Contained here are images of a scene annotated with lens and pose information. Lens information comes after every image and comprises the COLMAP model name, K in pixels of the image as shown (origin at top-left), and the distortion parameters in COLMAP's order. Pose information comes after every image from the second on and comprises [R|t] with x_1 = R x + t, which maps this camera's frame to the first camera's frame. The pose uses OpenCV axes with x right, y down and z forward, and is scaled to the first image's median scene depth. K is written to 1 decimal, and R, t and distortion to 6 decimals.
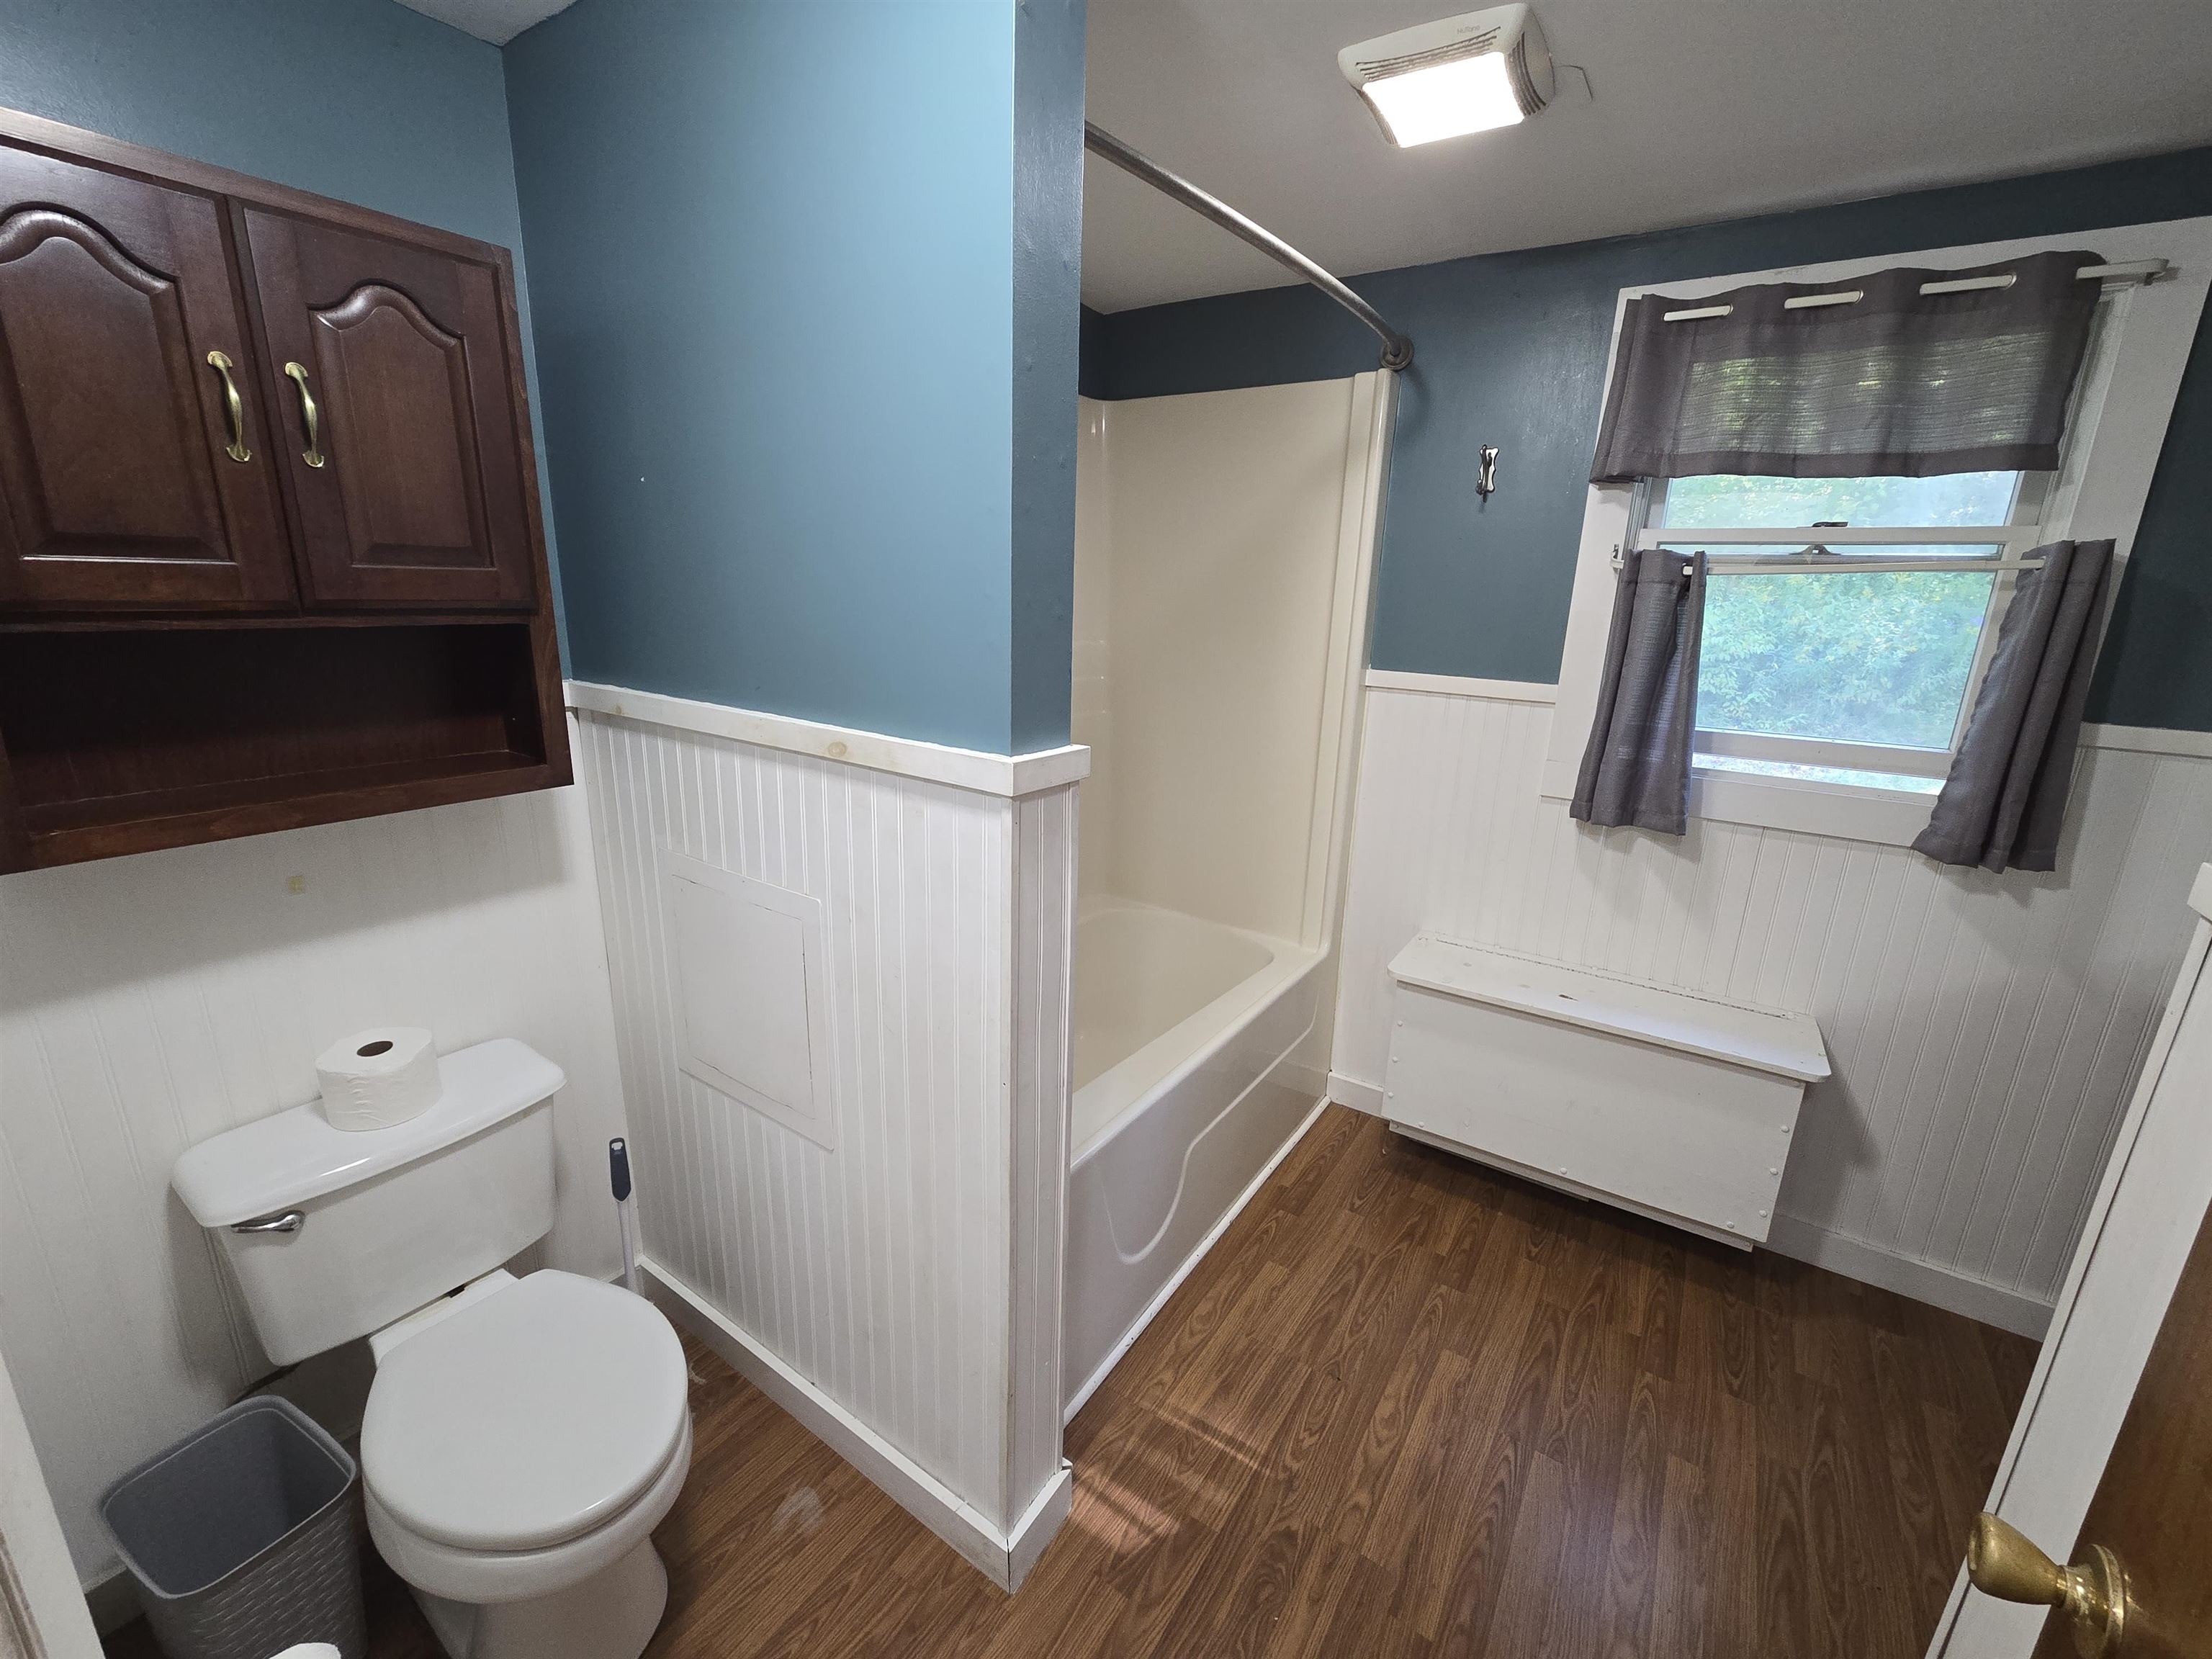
lens RADIAL K [[913.8, 0, 1102.5], [0, 913.8, 824.8], [0, 0, 1]] dist [-0.001755, 0.001346]
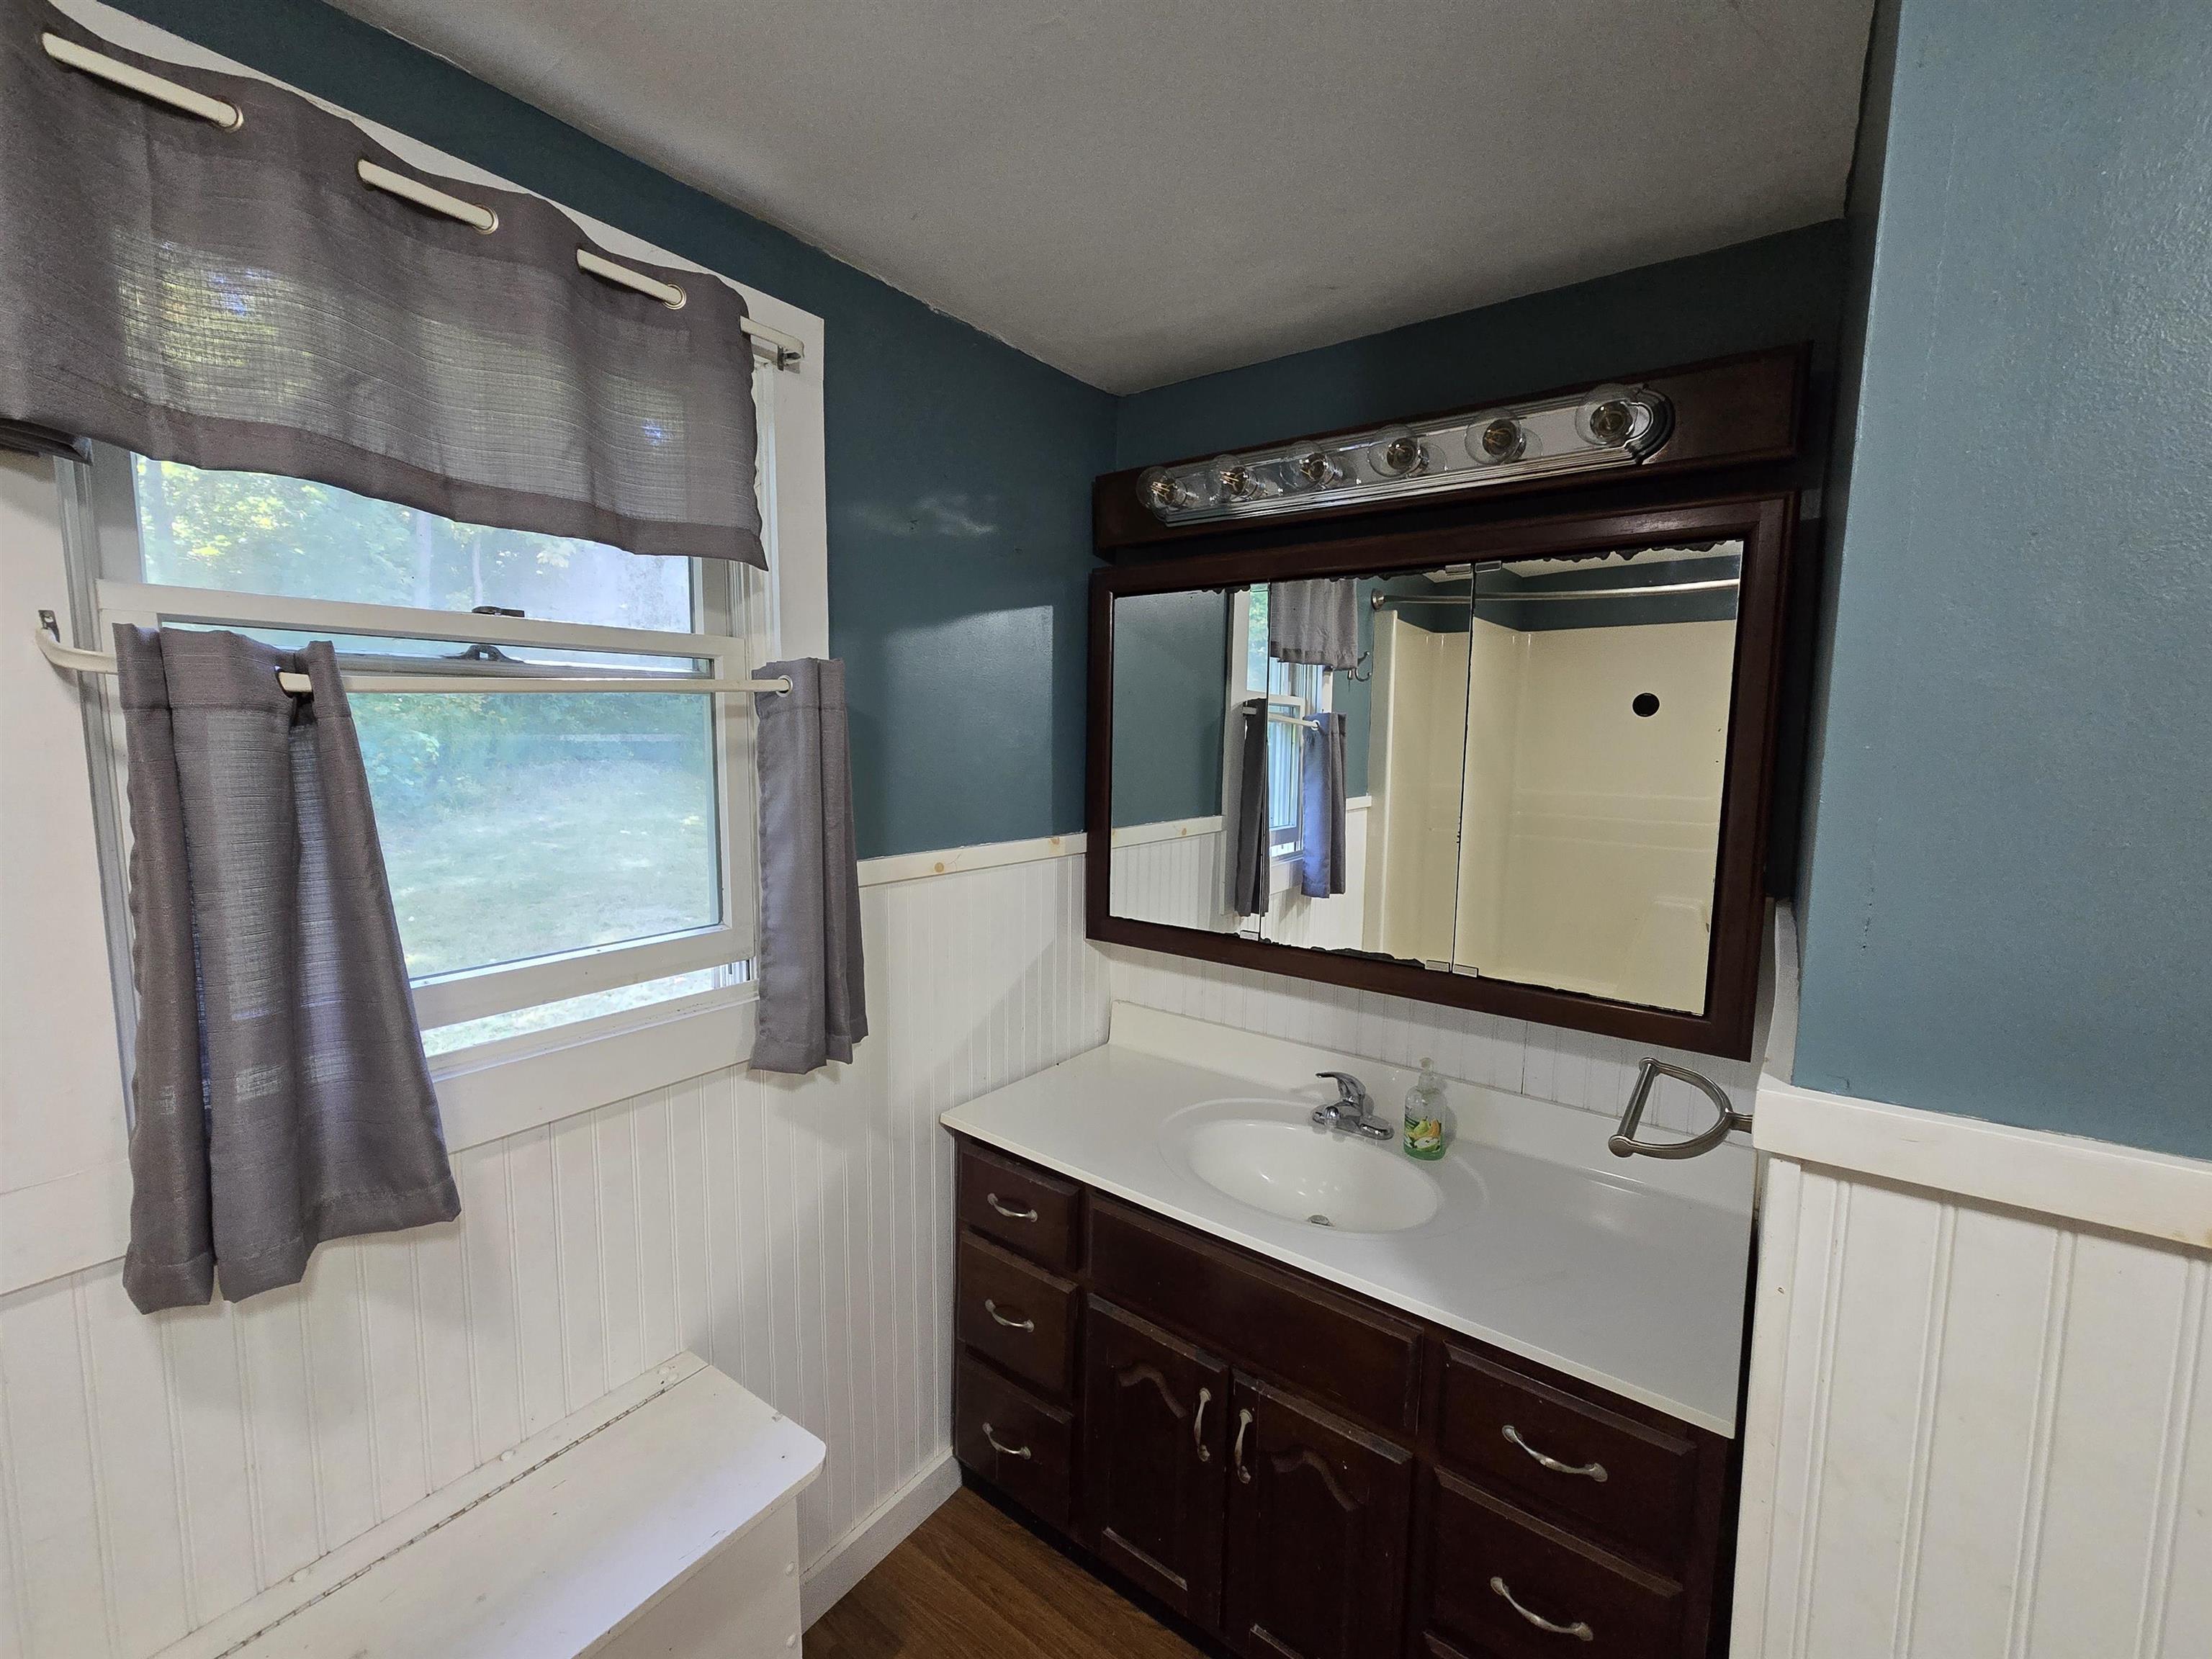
lens RADIAL K [[913.8, 0, 1103.3], [0, 913.8, 822.3], [0, 0, 1]] dist [-0.001755, 0.001346]
pose [[0.026122, -0.132302, 0.990865, 0.200250], [0.246400, 0.961474, 0.121882, -0.174099], [-0.968816, 0.240965, 0.057715, 0.622360]]
